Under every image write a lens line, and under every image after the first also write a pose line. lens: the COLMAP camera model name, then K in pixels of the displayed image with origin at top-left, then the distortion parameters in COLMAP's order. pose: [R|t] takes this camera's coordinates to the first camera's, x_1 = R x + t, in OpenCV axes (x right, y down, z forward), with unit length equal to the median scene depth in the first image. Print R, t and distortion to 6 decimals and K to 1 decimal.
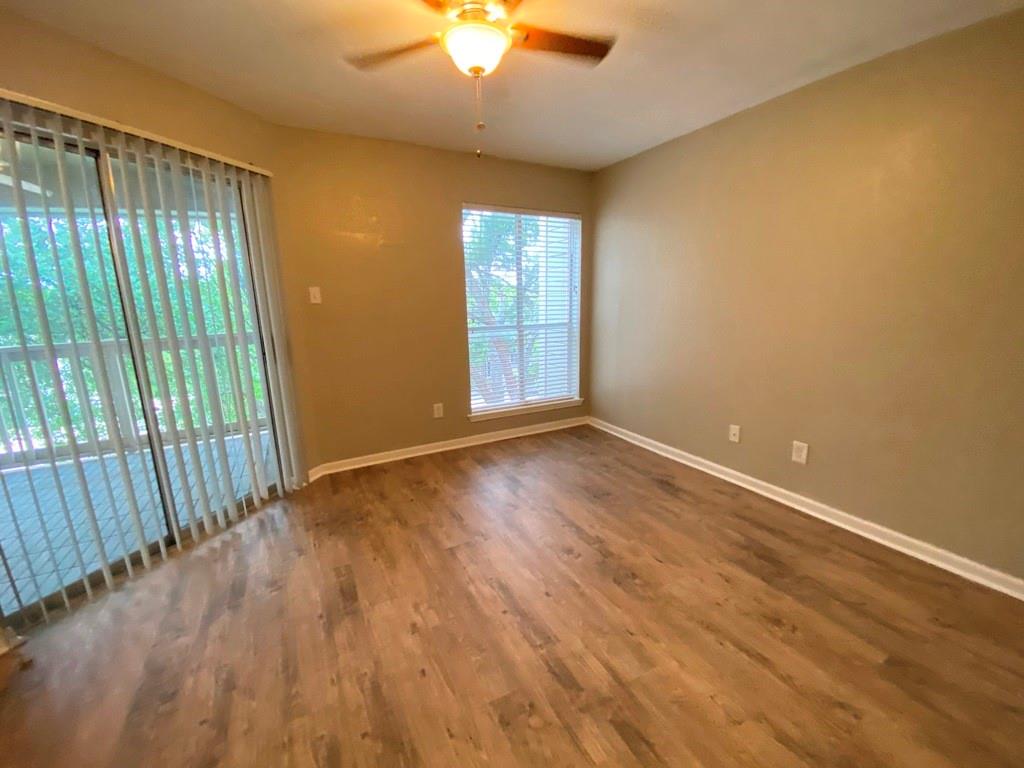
lens RADIAL K [[413.1, 0, 512.0], [0, 413.1, 384.0], [0, 0, 1]] dist [0.023824, -0.023466]
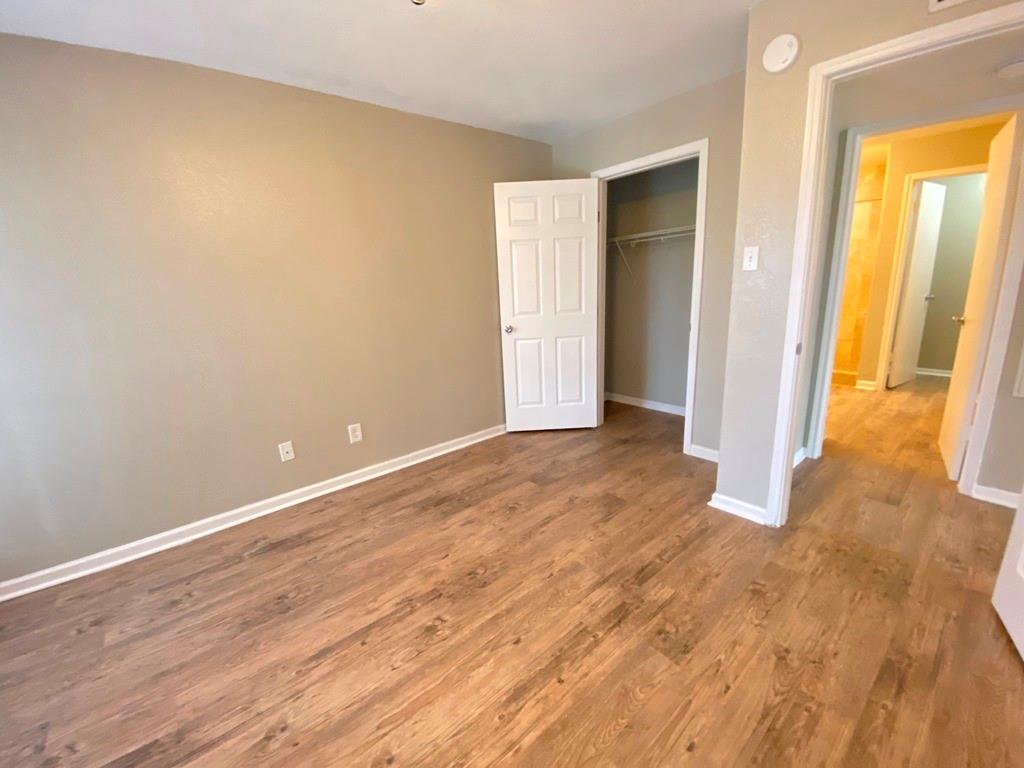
lens RADIAL K [[413.1, 0, 512.0], [0, 413.1, 384.0], [0, 0, 1]] dist [0.023824, -0.023466]
pose [[-0.197702, -0.207864, 0.957970, -0.589359], [0.256369, 0.932281, 0.255199, -0.182688], [-0.946144, 0.296047, -0.131024, 0.953358]]
